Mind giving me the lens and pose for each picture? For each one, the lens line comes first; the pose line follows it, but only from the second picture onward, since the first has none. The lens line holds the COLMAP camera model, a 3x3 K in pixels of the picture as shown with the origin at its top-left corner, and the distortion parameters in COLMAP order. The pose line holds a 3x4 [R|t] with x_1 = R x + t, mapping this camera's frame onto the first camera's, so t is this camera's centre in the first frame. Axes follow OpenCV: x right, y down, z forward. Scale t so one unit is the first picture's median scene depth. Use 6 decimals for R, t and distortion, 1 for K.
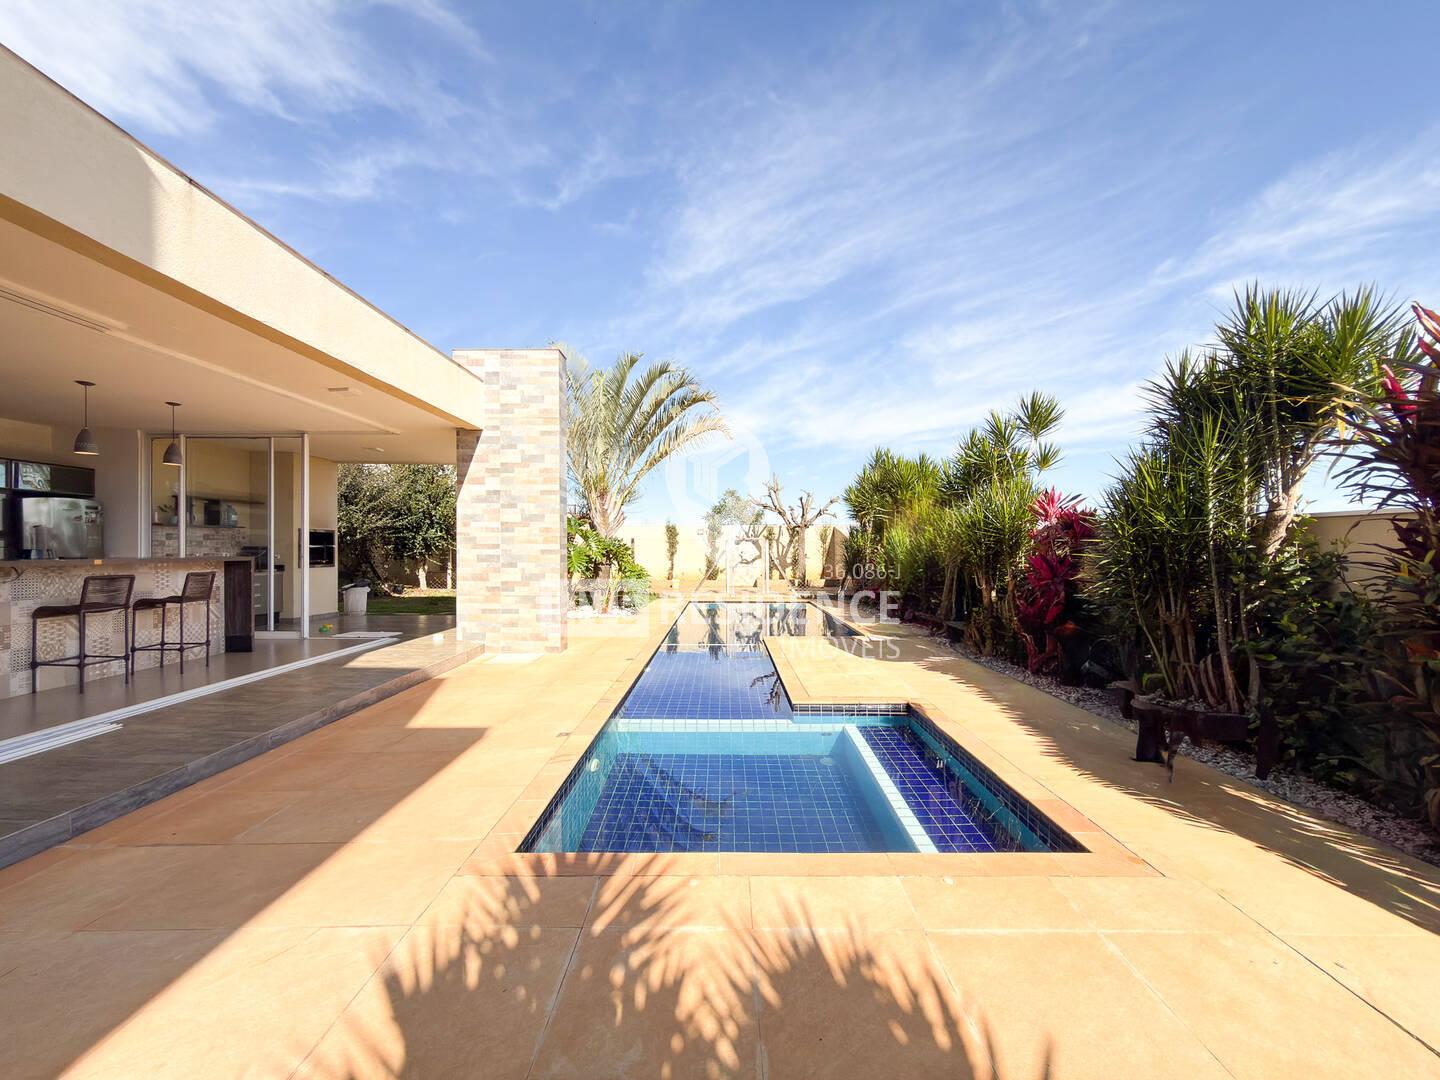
lens RADIAL K [[587.2, 0, 737.4], [0, 587.2, 552.7], [0, 0, 1]] dist [0.001499, 0.000216]
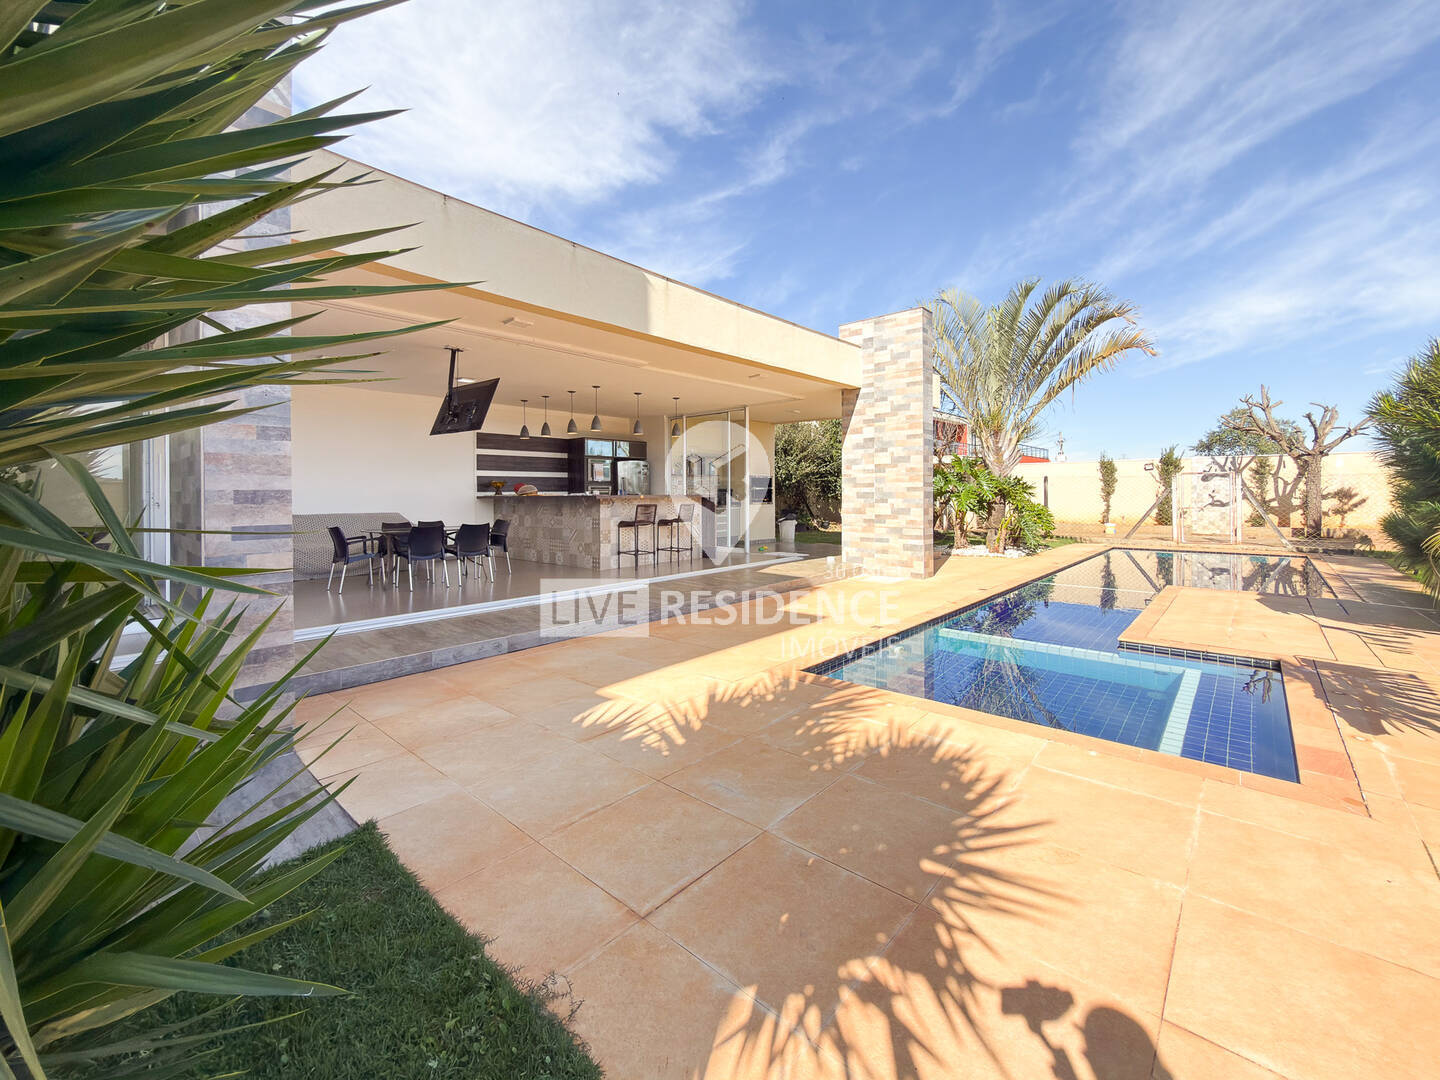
lens RADIAL K [[590.4, 0, 719.0], [0, 590.4, 500.0], [0, 0, 1]] dist [-0.000065, -0.000624]
pose [[0.742855, 0.001161, -0.669451, 0.158216], [0.004920, 0.999962, 0.007193, 0.009473], [0.669434, -0.008638, 0.742822, -0.090491]]
